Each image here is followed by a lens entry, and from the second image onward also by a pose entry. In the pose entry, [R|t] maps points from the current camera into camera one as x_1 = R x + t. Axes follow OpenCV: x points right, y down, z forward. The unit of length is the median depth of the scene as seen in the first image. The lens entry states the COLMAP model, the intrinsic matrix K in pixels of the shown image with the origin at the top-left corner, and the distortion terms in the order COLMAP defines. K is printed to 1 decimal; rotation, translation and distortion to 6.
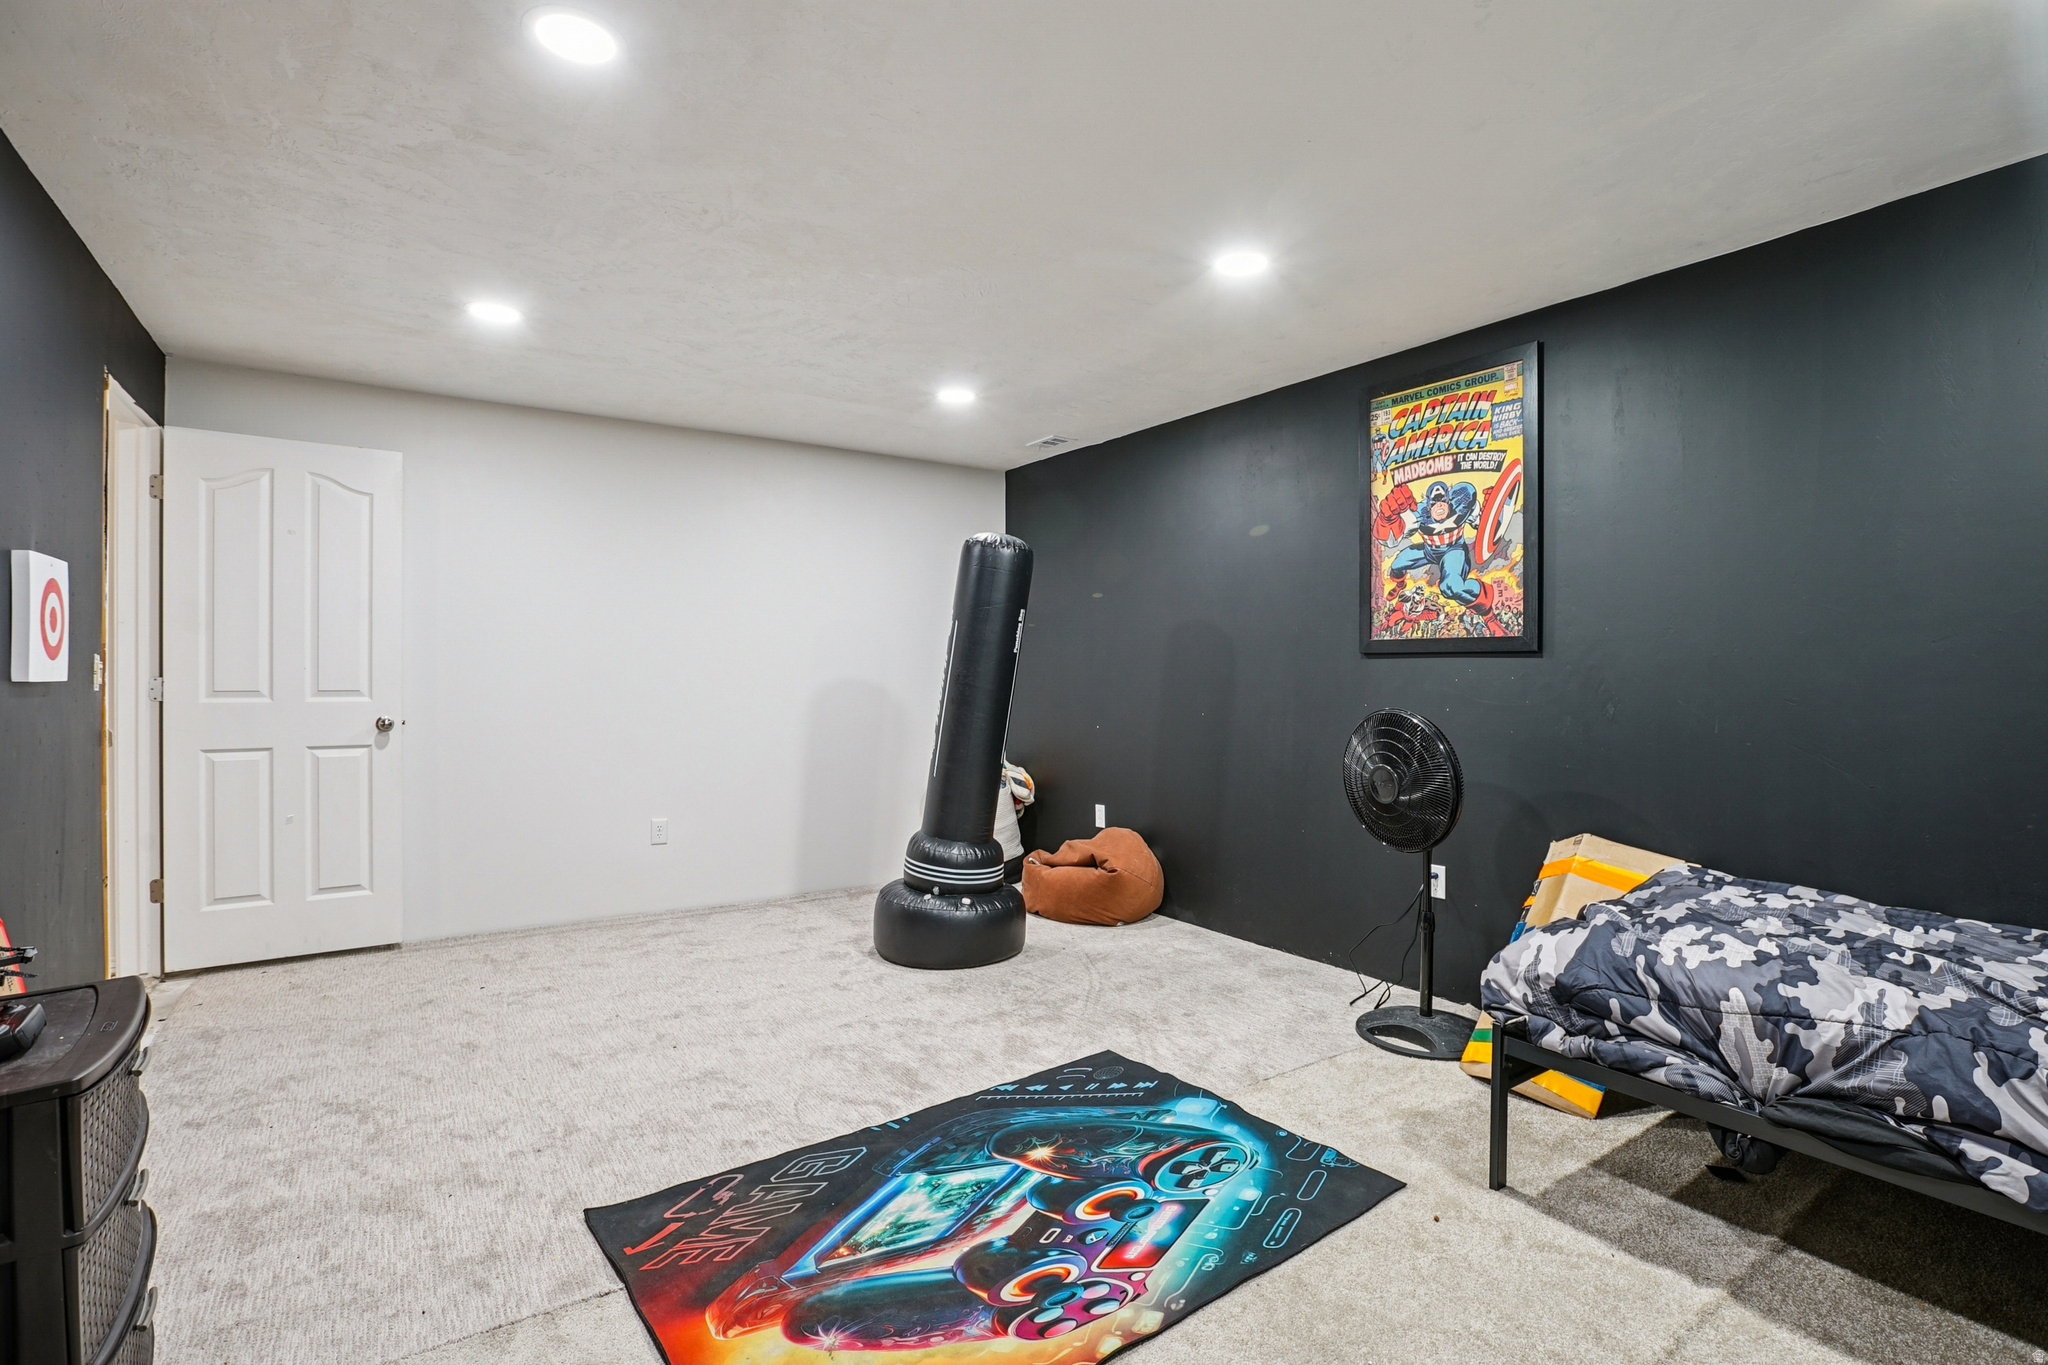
lens RADIAL K [[974.8, 0, 1070.8], [0, 974.8, 681.5], [0, 0, 1]] dist [-0.054980, 0.001364]
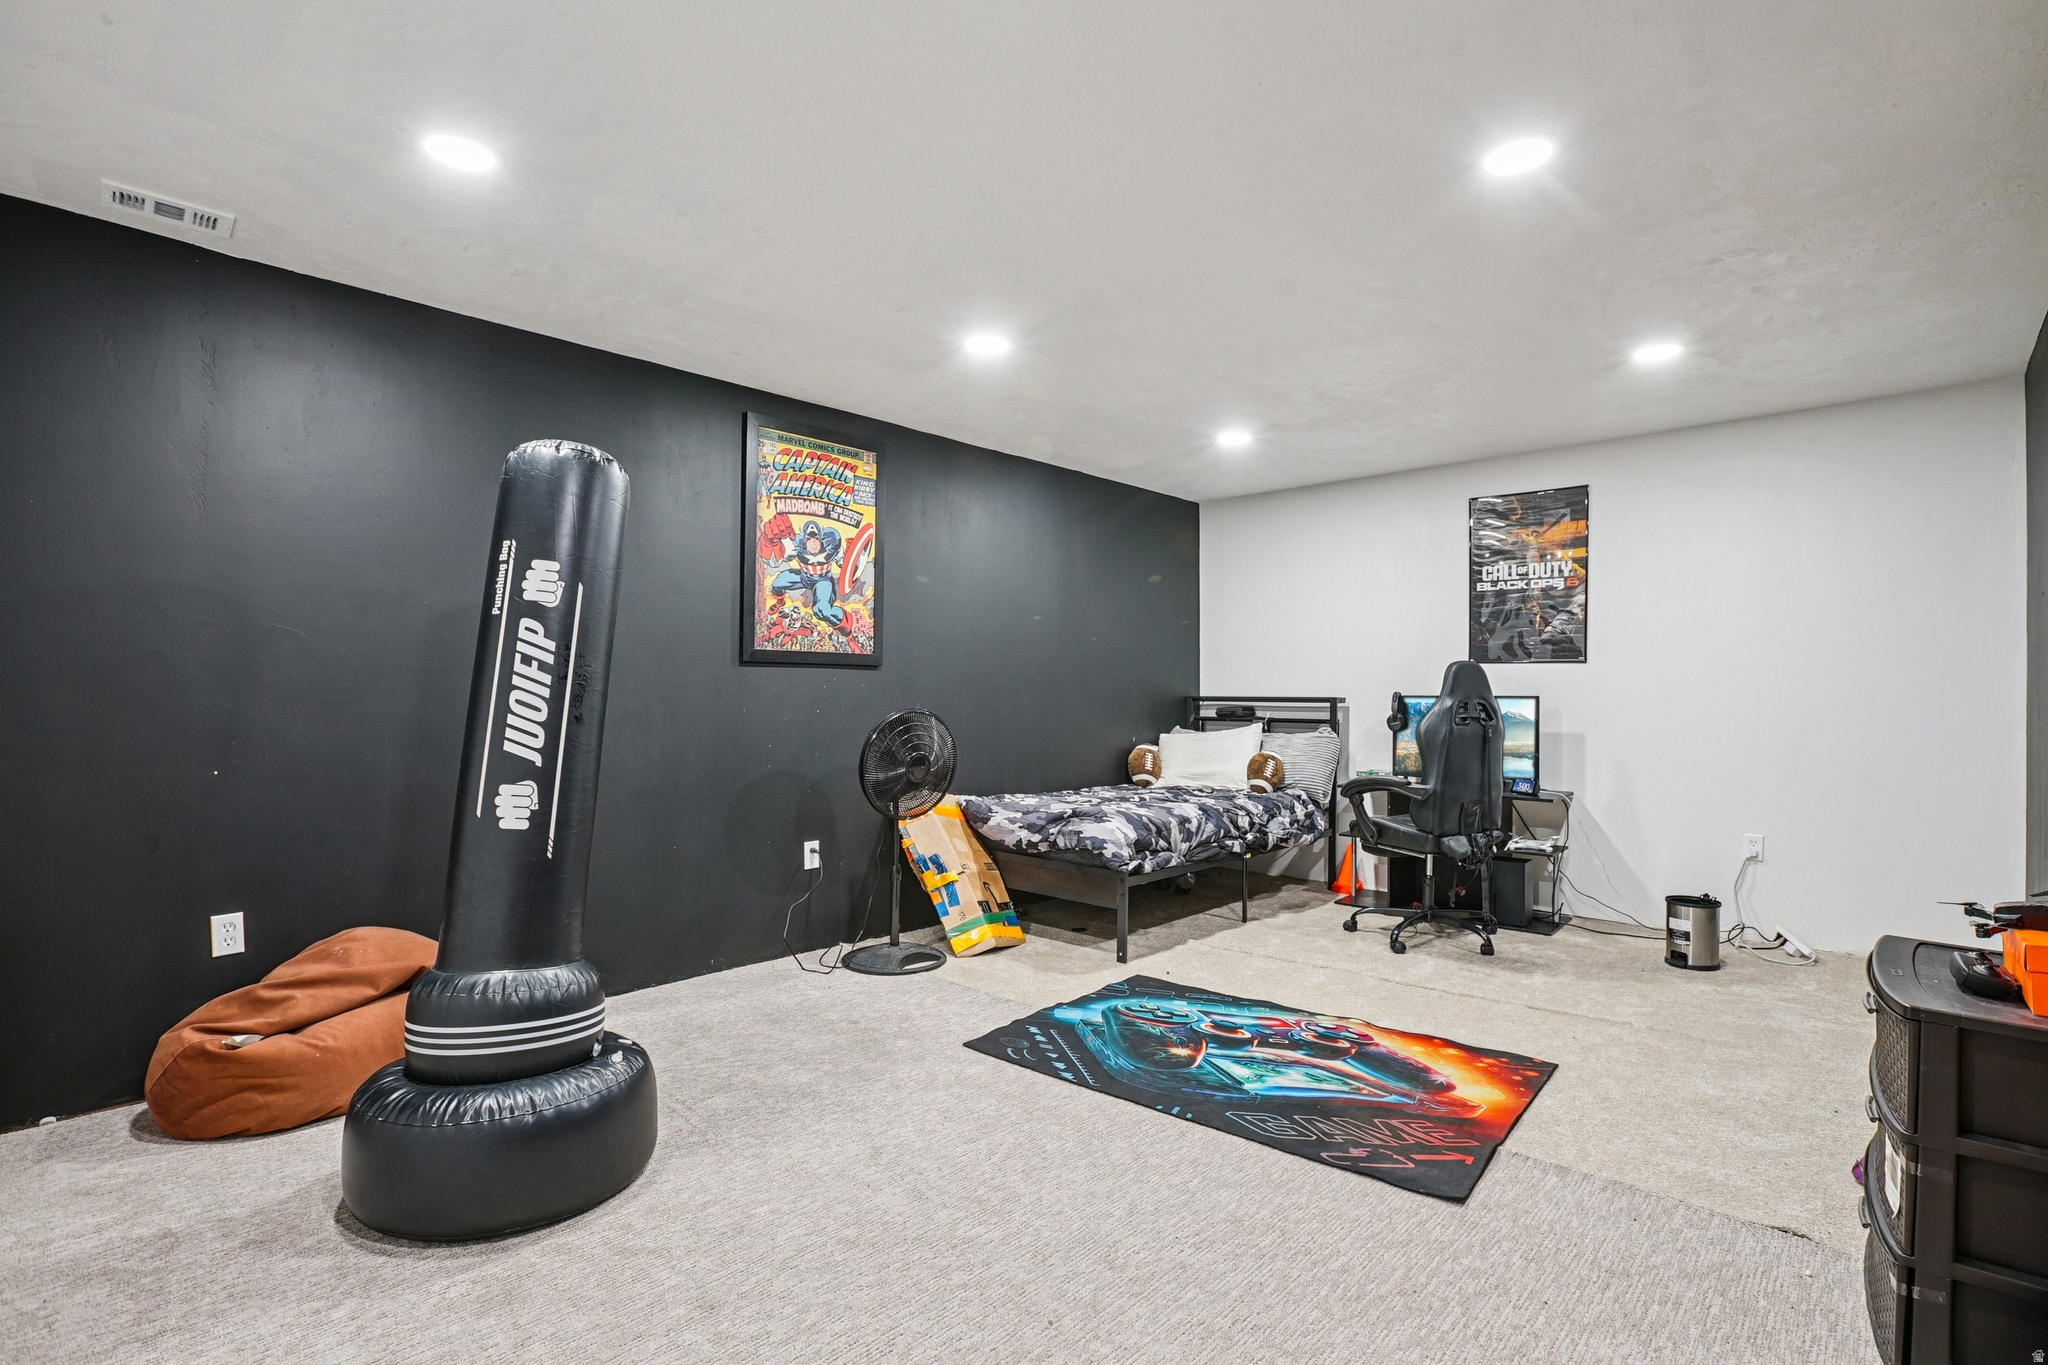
lens RADIAL K [[958.2, 0, 1024.0], [0, 958.2, 682.5], [0, 0, 1]] dist [-0.036829, -0.000044]
pose [[-0.191623, 0.002781, 0.981465, -0.876186], [0.002916, 0.999993, -0.002264, -0.003089], [-0.981464, 0.002428, -0.191630, 1.016646]]
